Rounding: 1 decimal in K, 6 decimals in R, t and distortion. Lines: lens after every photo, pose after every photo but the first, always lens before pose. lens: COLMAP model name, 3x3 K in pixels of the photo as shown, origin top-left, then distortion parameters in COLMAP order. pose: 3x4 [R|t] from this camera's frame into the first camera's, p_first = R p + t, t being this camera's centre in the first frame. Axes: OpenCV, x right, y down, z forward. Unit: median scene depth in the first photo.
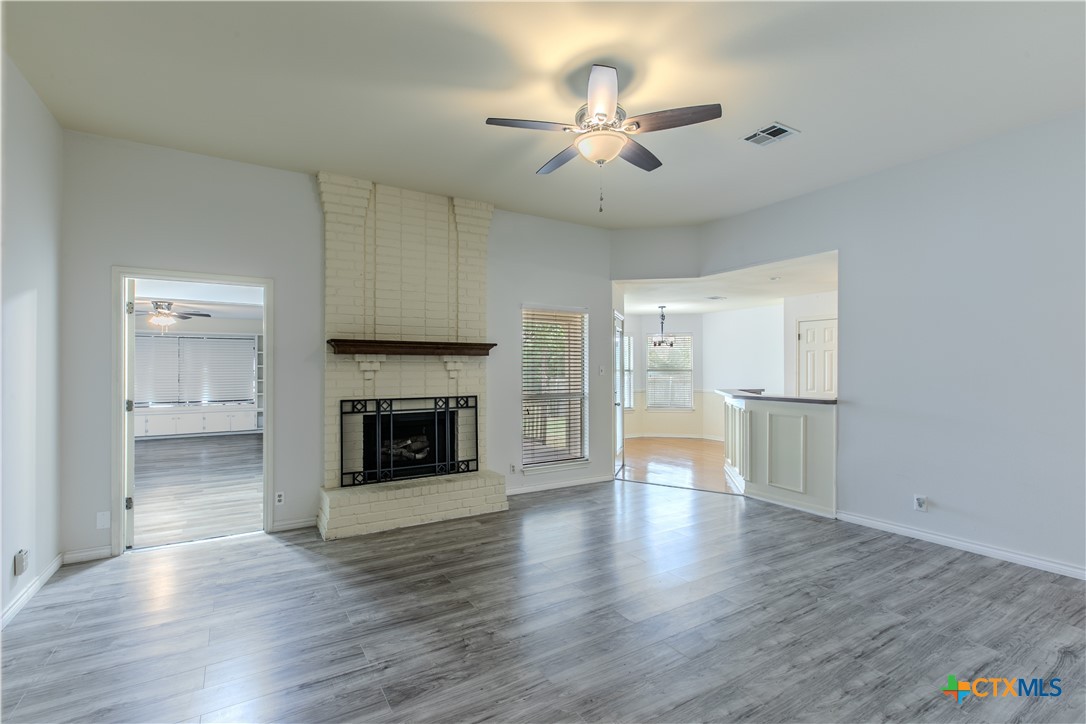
lens RADIAL K [[497.6, 0, 535.9], [0, 497.6, 365.7], [0, 0, 1]] dist [-0.000344, -0.001190]
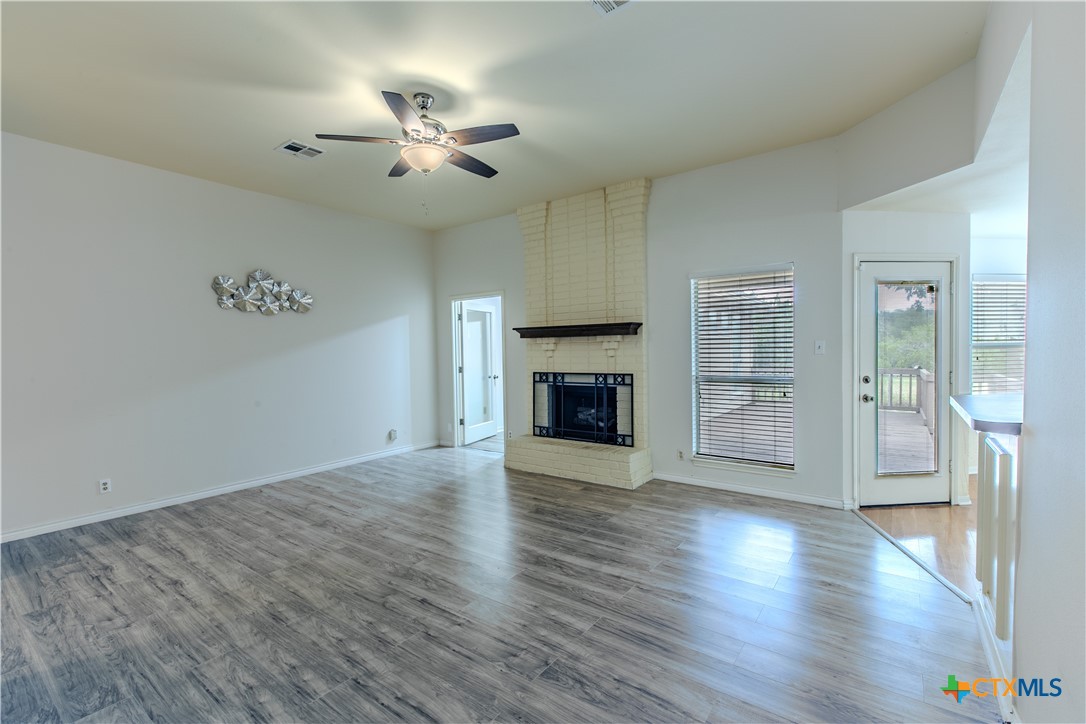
lens RADIAL K [[469.8, 0, 539.5], [0, 469.8, 362.5], [0, 0, 1]] dist [0.001041, 0.000752]
pose [[0.378492, 0.022056, -0.925342, 0.788790], [0.021701, 0.999230, 0.032693, 0.001377], [0.925350, -0.032455, 0.377722, 0.518658]]
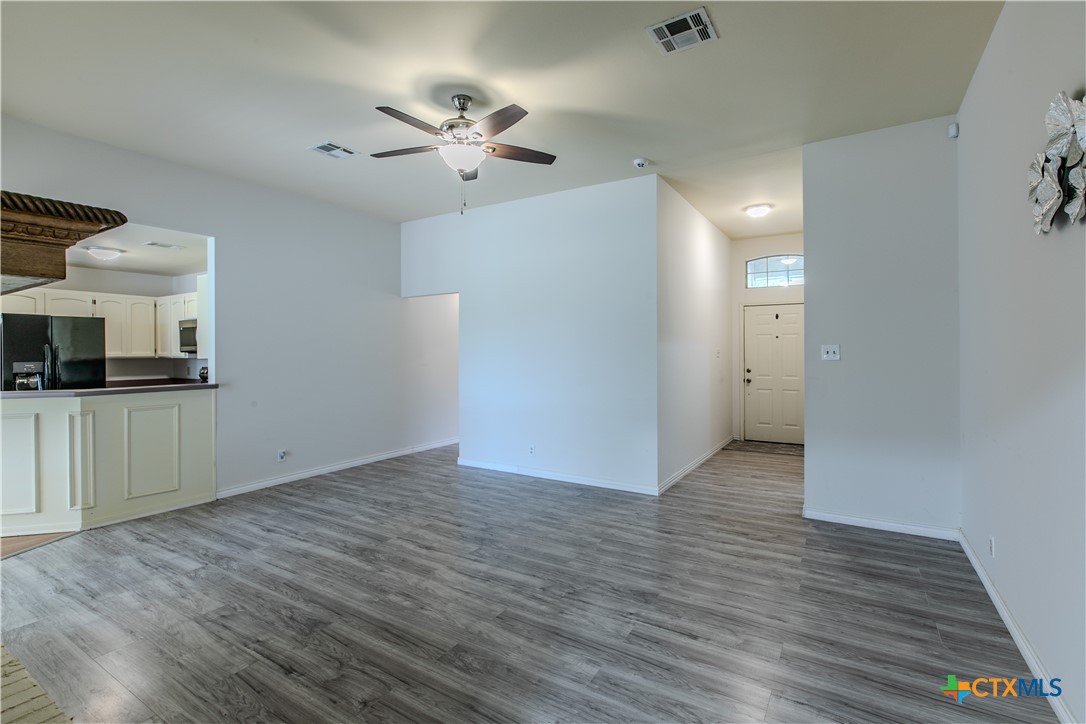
lens RADIAL K [[507.3, 0, 546.0], [0, 507.3, 356.3], [0, 0, 1]] dist [-0.011104, 0.000647]
pose [[-0.462148, -0.005521, 0.886786, -0.624952], [0.000821, 0.999978, 0.006654, 0.005646], [-0.886802, 0.003803, -0.462133, 0.864804]]
